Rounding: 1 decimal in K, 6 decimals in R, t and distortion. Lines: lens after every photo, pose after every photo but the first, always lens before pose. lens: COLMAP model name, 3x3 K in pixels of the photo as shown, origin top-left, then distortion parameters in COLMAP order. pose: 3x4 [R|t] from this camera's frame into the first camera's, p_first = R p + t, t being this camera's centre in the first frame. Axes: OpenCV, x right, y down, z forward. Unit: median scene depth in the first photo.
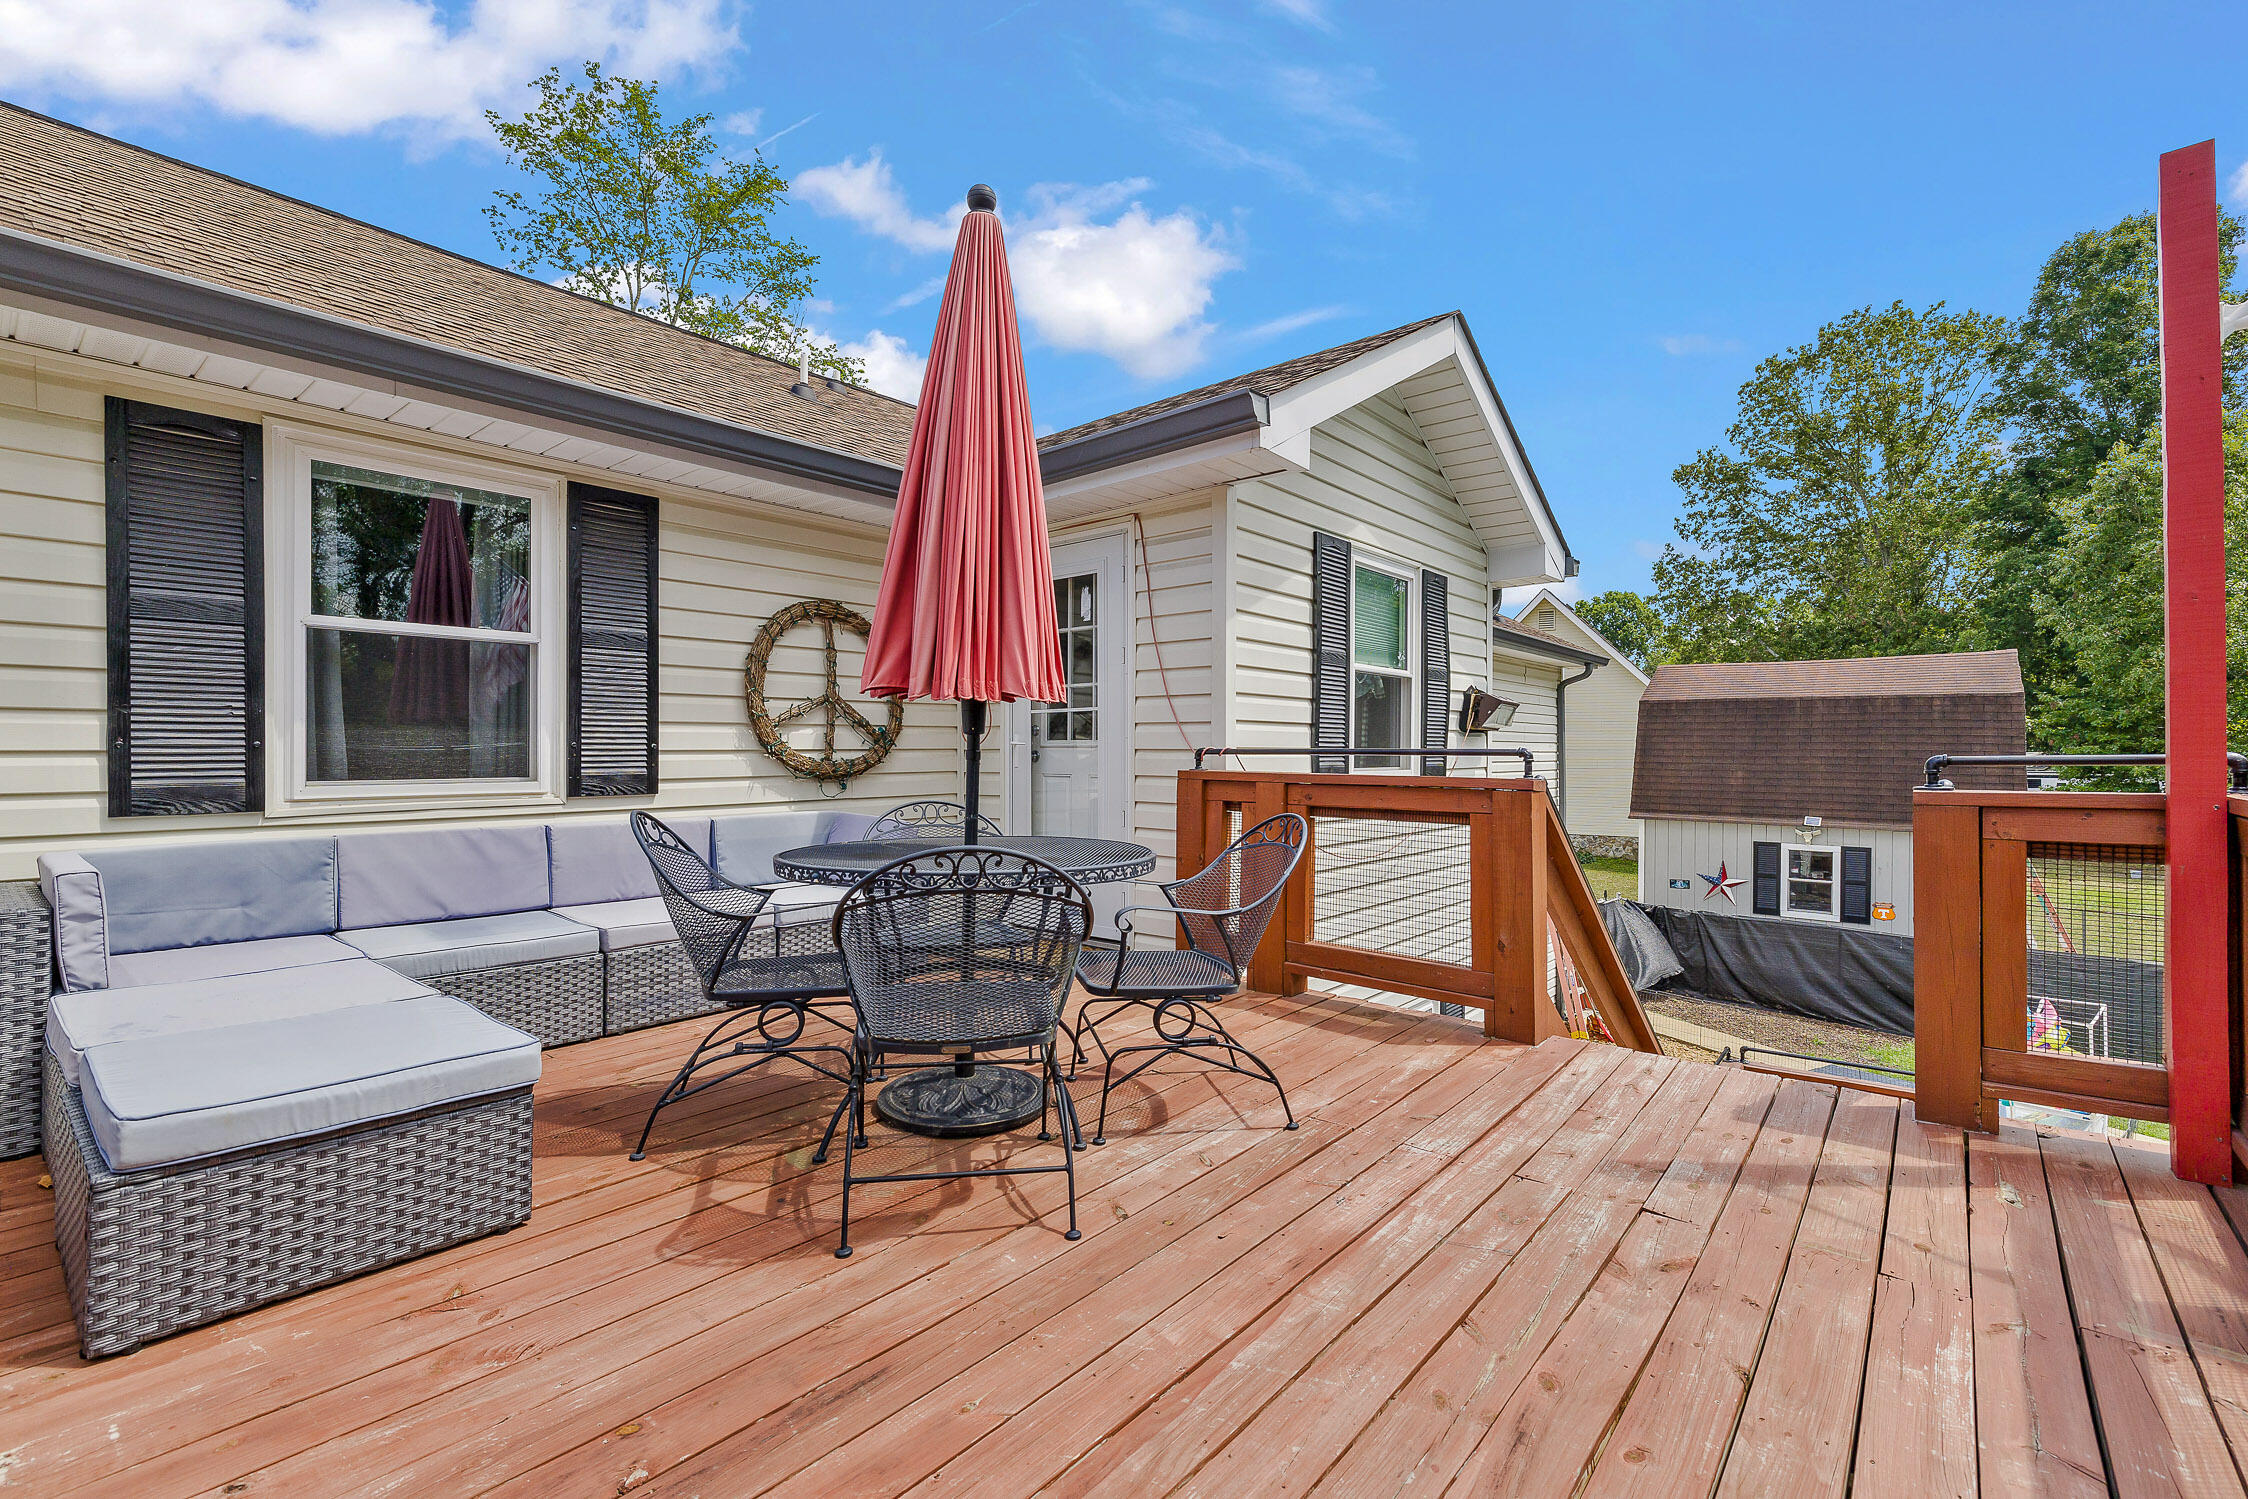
lens RADIAL K [[947.3, 0, 1119.9], [0, 947.3, 753.2], [0, 0, 1]] dist [0.019984, 0.000498]
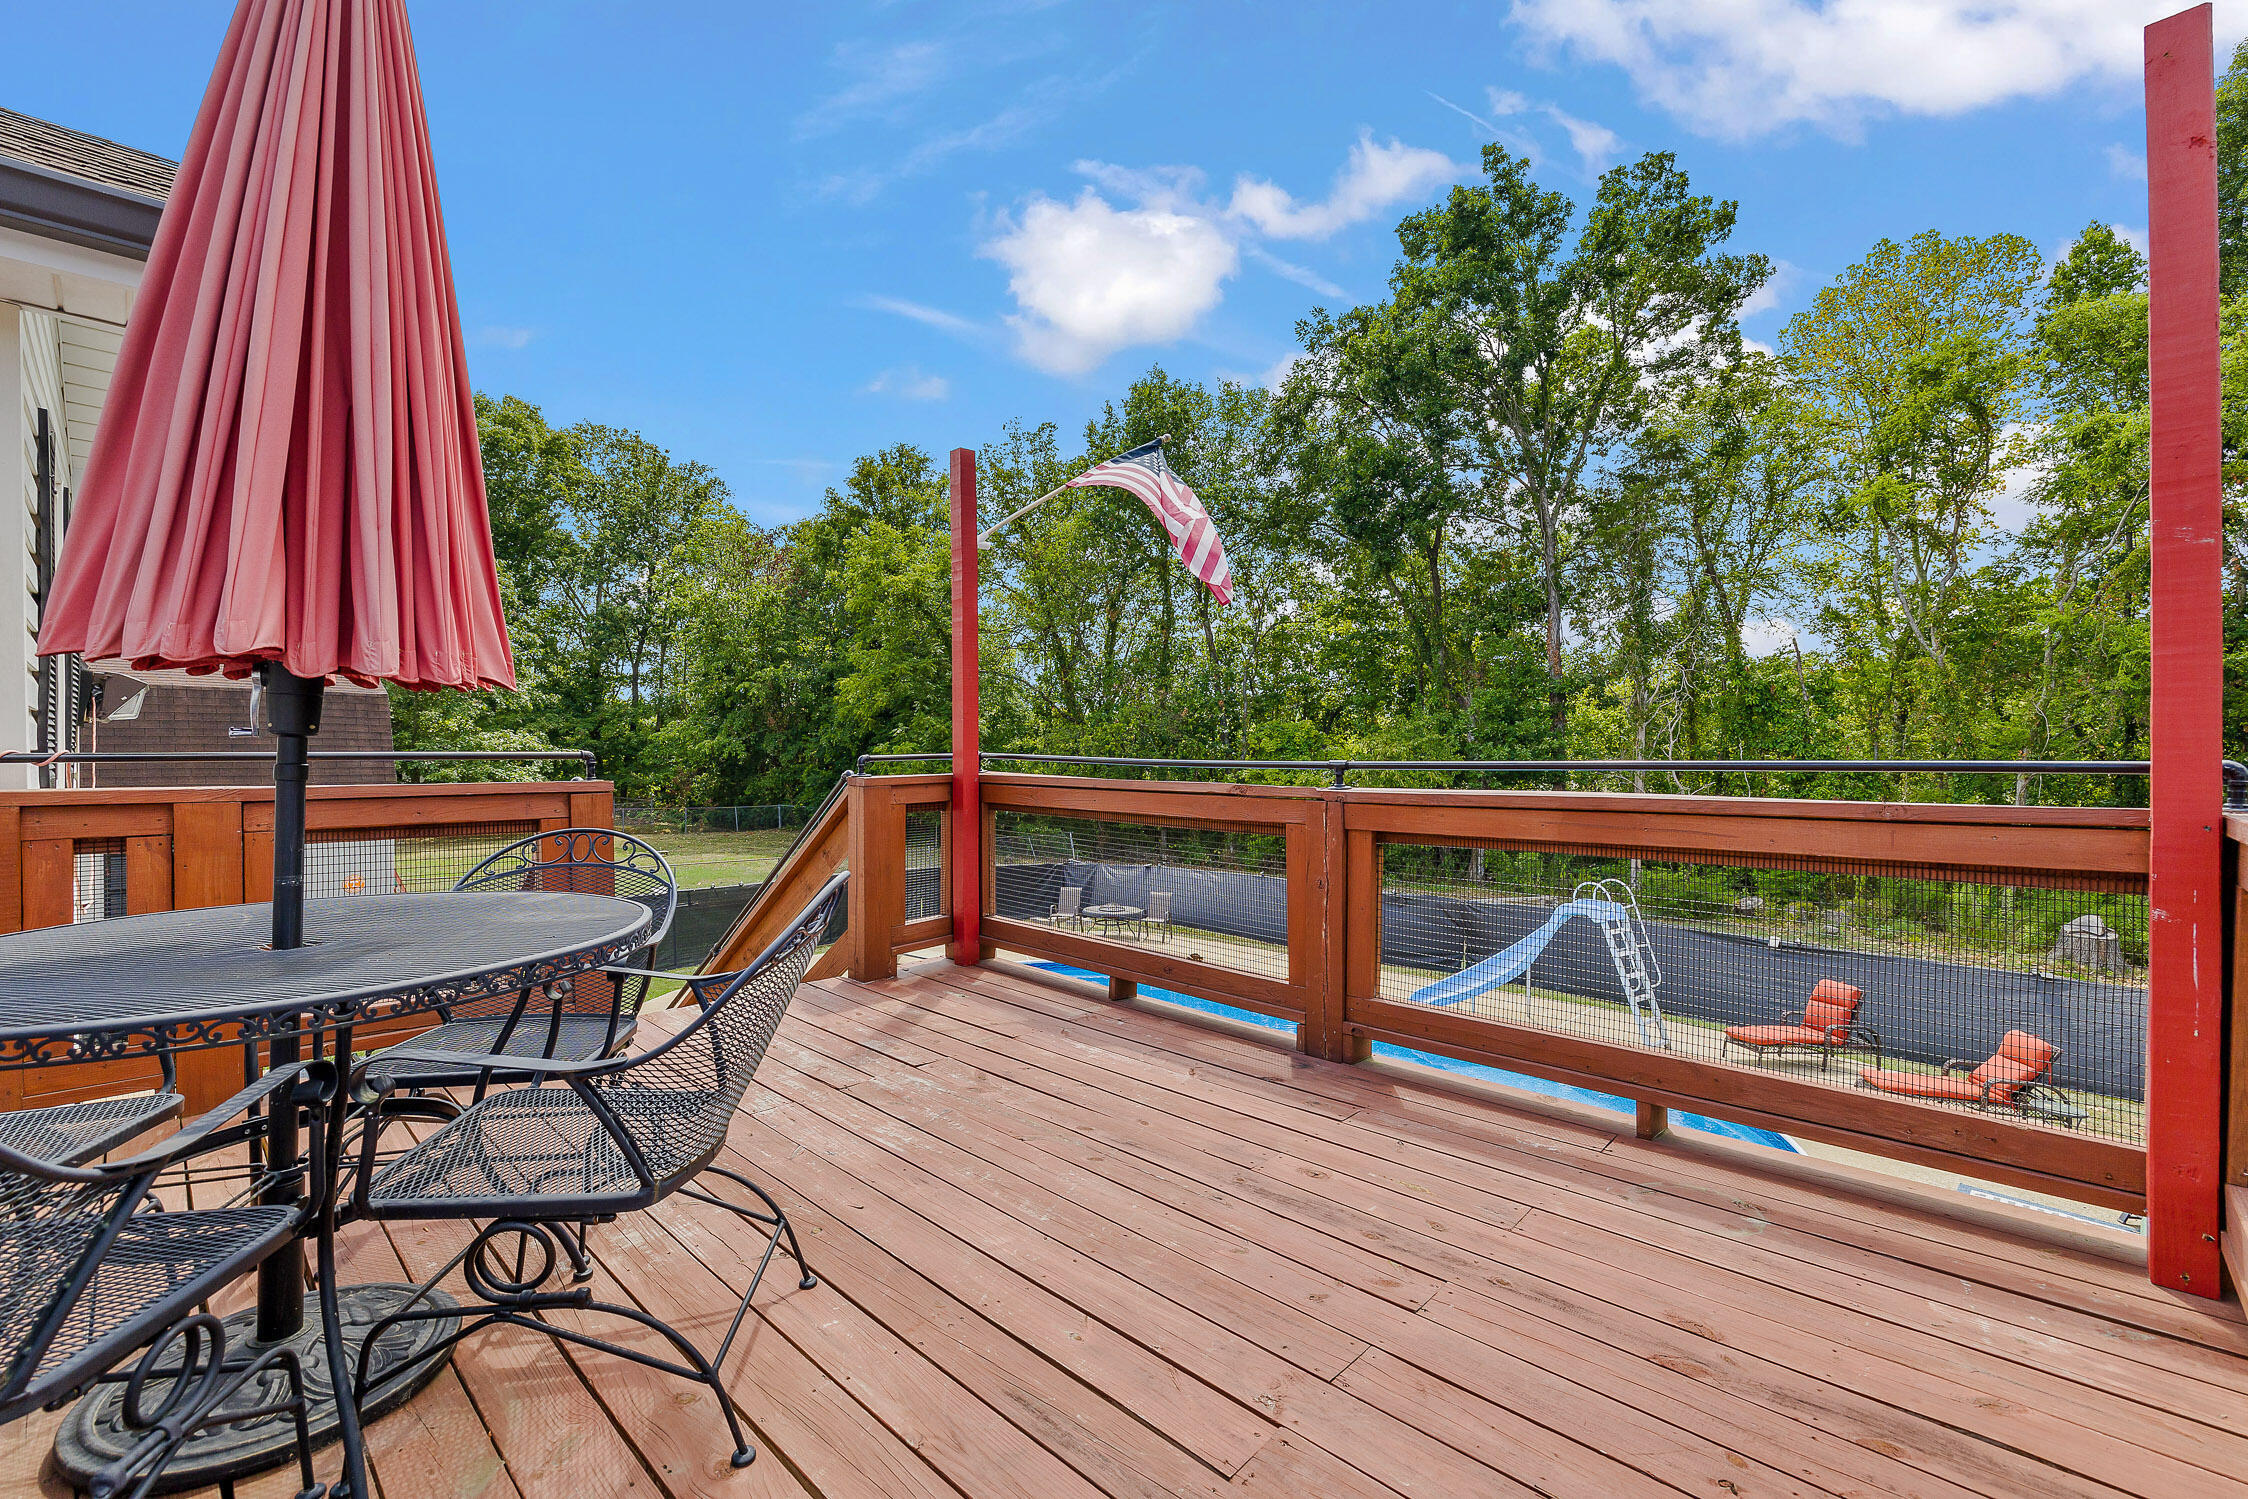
lens RADIAL K [[947.3, 0, 1111.8], [0, 947.3, 745.1], [0, 0, 1]] dist [0.019984, 0.000498]
pose [[0.067002, 0.003221, 0.997748, -0.803060], [-0.000476, 0.999995, -0.003196, -0.014778], [-0.997753, -0.000261, 0.067004, 0.528421]]
